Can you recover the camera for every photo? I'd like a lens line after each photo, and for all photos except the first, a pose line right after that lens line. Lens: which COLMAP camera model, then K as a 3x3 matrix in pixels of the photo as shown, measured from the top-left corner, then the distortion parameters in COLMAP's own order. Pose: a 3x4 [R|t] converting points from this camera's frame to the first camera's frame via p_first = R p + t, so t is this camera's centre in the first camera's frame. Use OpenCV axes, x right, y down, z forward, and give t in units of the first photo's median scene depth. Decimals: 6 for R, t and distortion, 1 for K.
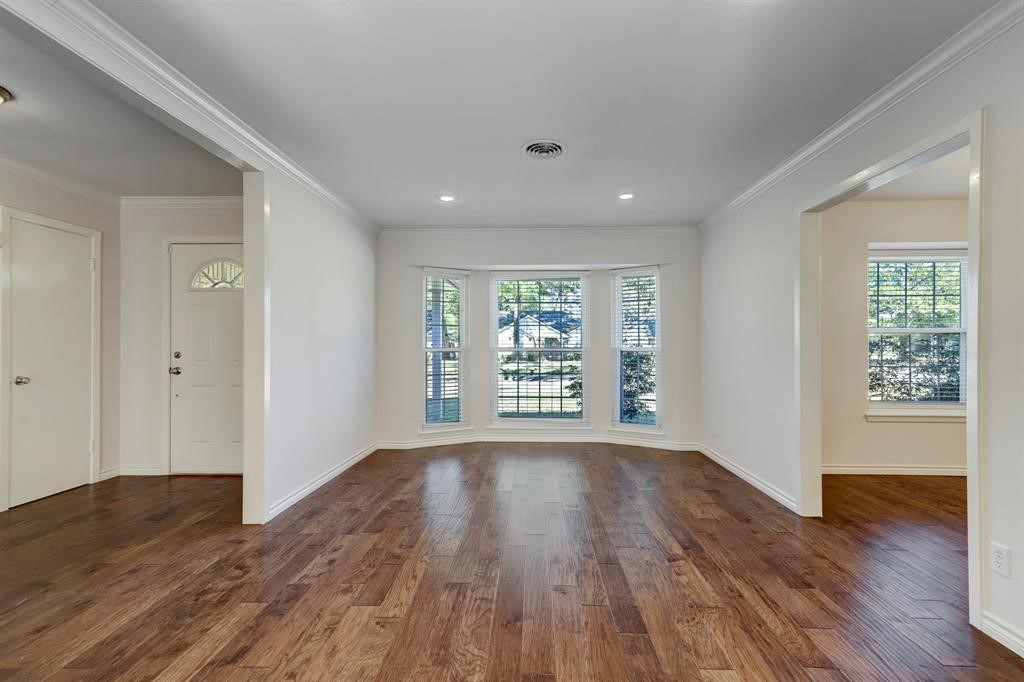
lens RADIAL K [[497.3, 0, 512.0], [0, 497.3, 343.2], [0, 0, 1]] dist [0.003023, 0.000068]
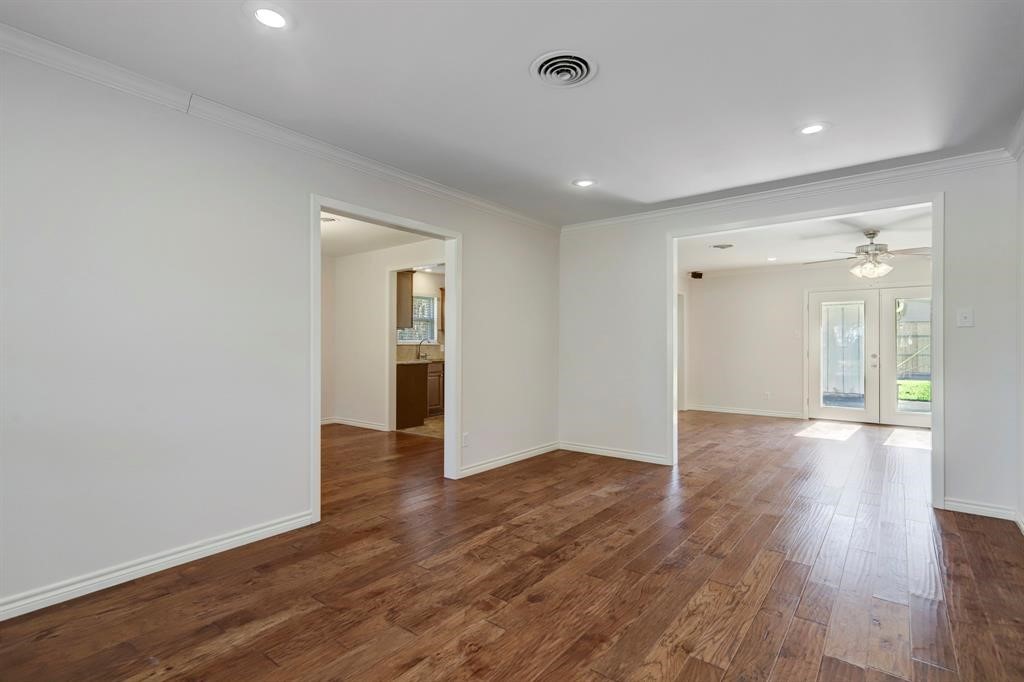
lens RADIAL K [[497.3, 0, 507.9], [0, 497.3, 342.7], [0, 0, 1]] dist [0.003023, 0.000068]
pose [[-0.814317, 0.001973, 0.580417, -0.381939], [-0.003184, 0.999964, -0.007866, 0.009231], [-0.580412, -0.008253, -0.814281, 2.168273]]
